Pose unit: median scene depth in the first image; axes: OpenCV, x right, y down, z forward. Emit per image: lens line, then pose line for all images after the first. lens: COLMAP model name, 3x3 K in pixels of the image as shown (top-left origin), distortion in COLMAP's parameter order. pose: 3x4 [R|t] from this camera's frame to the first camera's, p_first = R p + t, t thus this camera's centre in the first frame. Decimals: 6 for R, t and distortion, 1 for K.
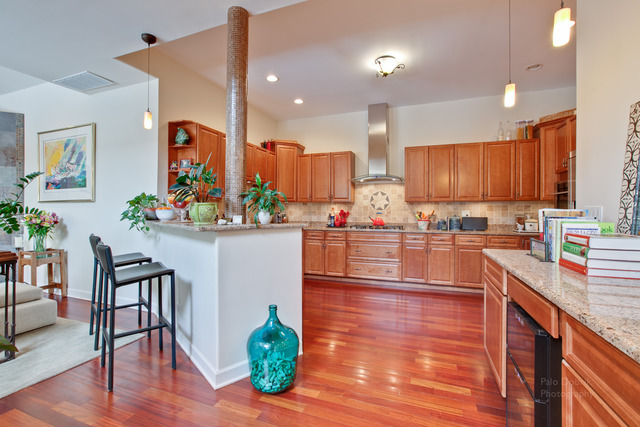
lens RADIAL K [[291.7, 0, 320.0], [0, 291.7, 213.5], [0, 0, 1]] dist [-0.021344, 0.000397]
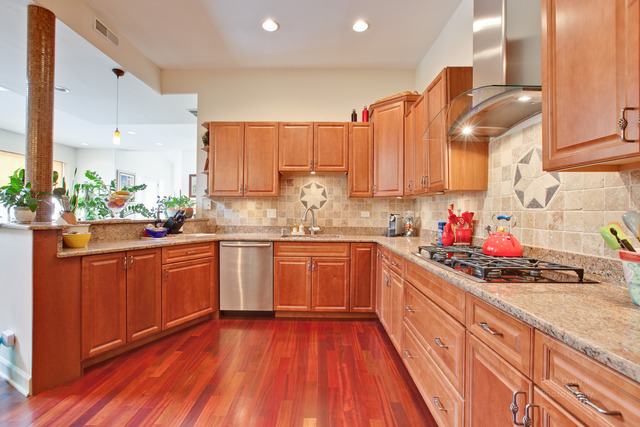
lens RADIAL K [[291.7, 0, 320.0], [0, 291.7, 213.5], [0, 0, 1]] dist [-0.021344, 0.000397]
pose [[0.348297, 0.002473, -0.937381, 0.454979], [-0.008802, 0.999961, -0.000632, -0.003853], [0.937343, 0.008471, 0.348305, 0.729755]]
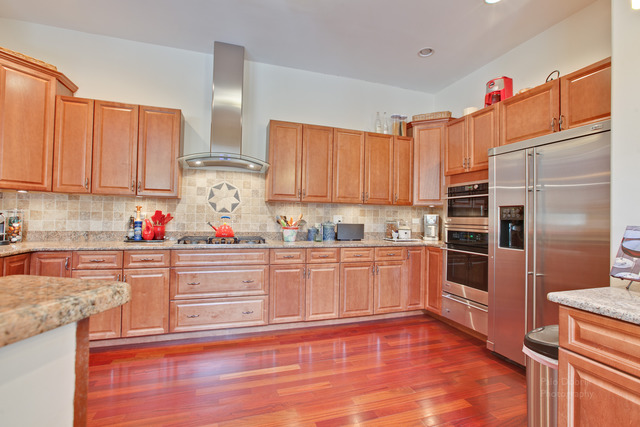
lens RADIAL K [[291.7, 0, 320.0], [0, 291.7, 213.5], [0, 0, 1]] dist [-0.021344, 0.000397]
pose [[0.785637, 0.019363, 0.618385, -0.027962], [-0.012737, 0.999804, -0.015124, -0.002493], [-0.618557, 0.004005, 0.785730, 0.397991]]
